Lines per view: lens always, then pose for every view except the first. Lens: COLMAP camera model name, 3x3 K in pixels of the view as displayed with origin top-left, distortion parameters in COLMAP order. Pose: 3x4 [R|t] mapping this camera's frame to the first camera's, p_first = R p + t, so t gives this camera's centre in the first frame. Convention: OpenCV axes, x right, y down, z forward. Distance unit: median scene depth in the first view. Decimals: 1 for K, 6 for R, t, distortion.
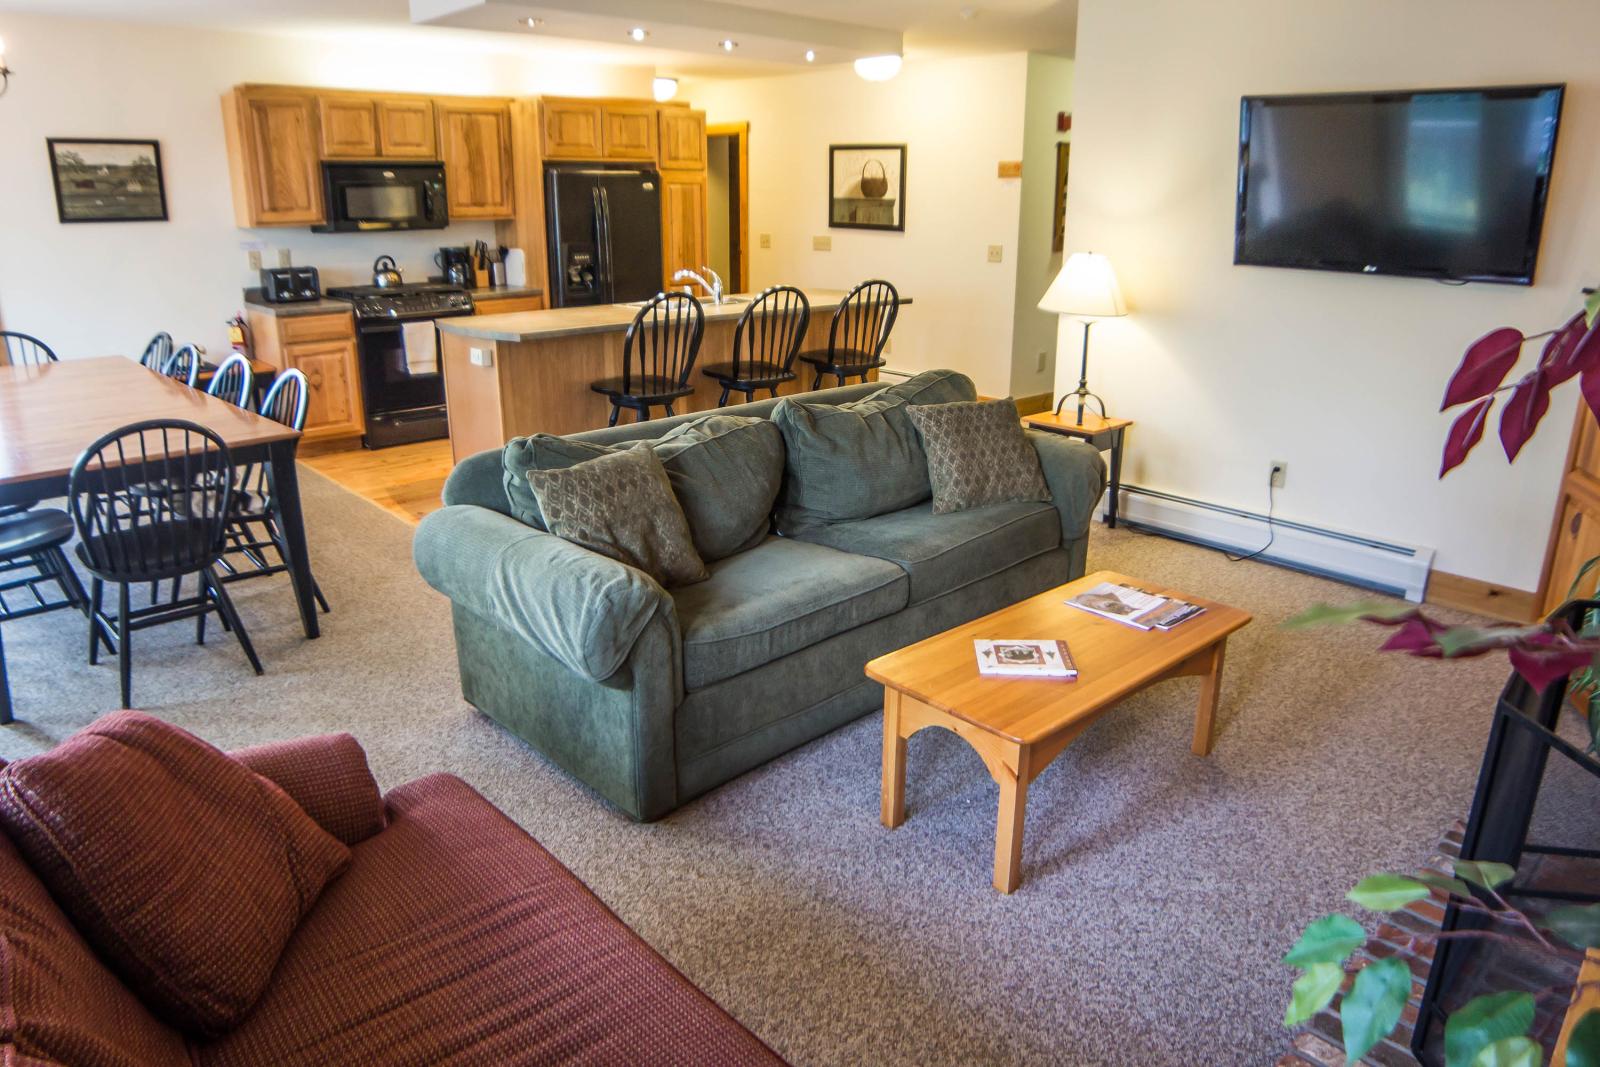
lens RADIAL K [[1080.9, 0, 800.0], [0, 1080.9, 533.5], [0, 0, 1]] dist [-0.123417, 0.052648]
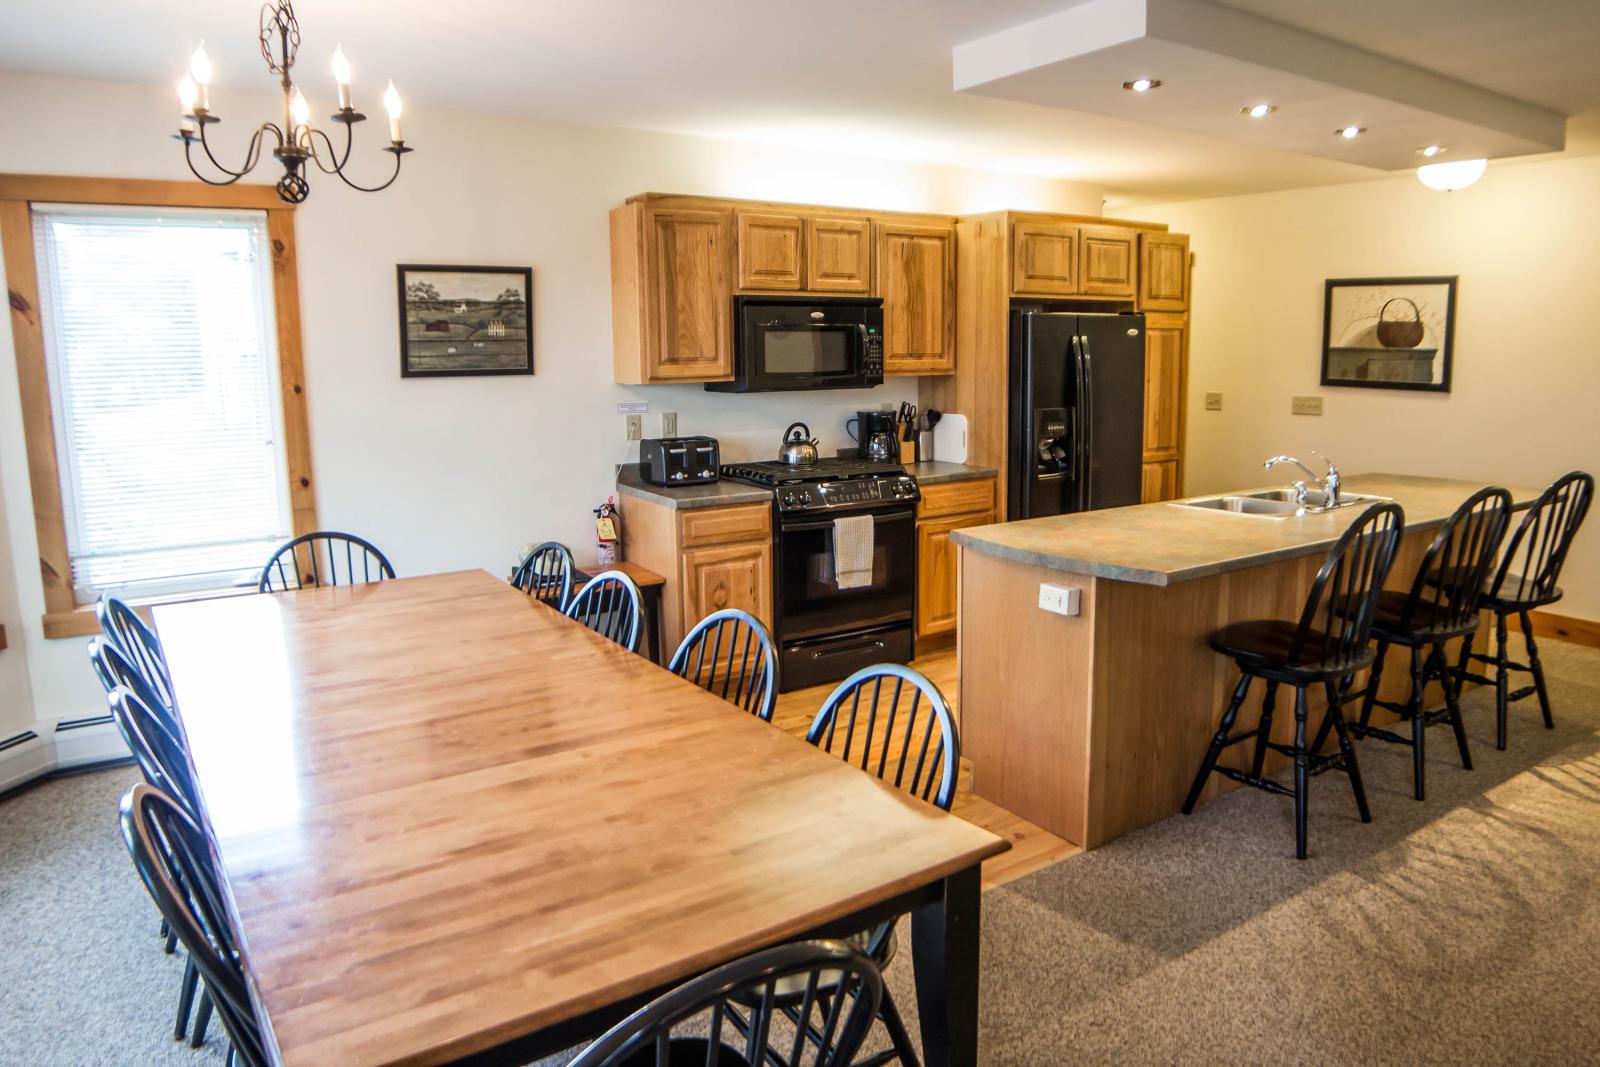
lens RADIAL K [[1080.9, 0, 800.0], [0, 1080.9, 533.5], [0, 0, 1]] dist [-0.123417, 0.052648]
pose [[0.985285, 0.012716, -0.170443, -0.269122], [-0.034621, 0.991404, -0.126169, -0.093254], [0.167374, 0.130214, 0.977257, 0.276645]]
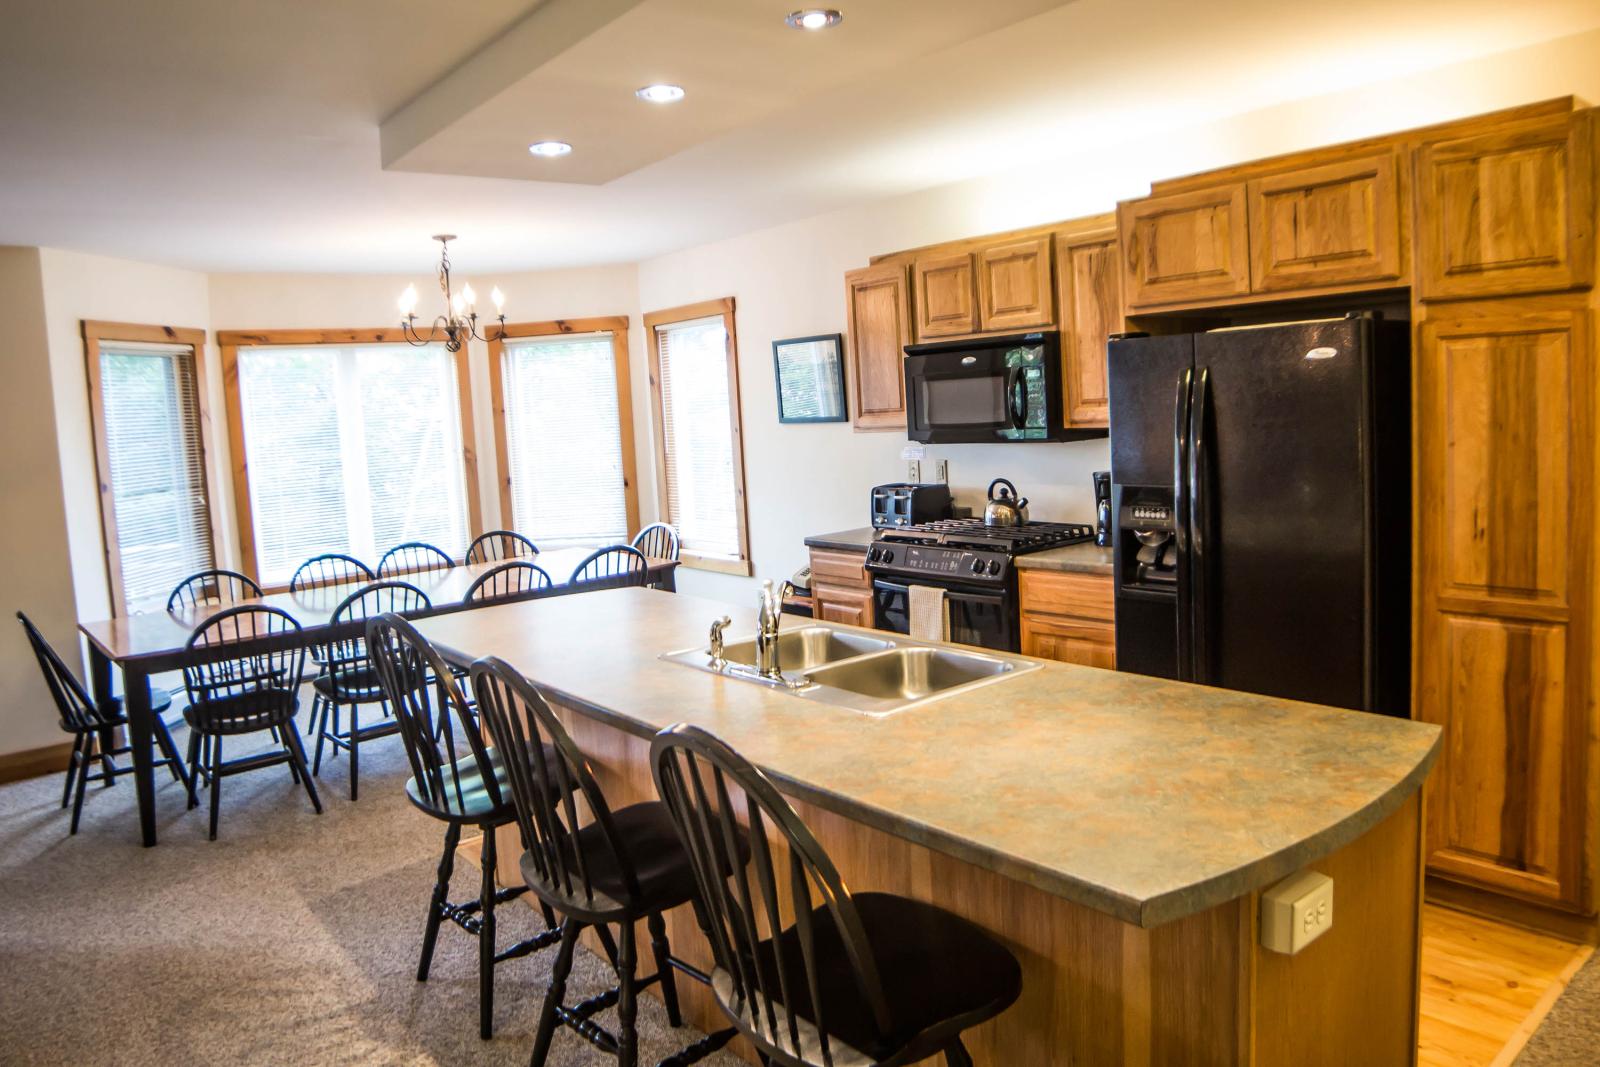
lens RADIAL K [[1080.9, 0, 800.0], [0, 1080.9, 533.5], [0, 0, 1]] dist [-0.123417, 0.052648]
pose [[-0.064095, 0.113040, -0.991521, 0.290314], [-0.244588, 0.961481, 0.125426, -0.291097], [0.967506, 0.250553, -0.033978, 0.931179]]
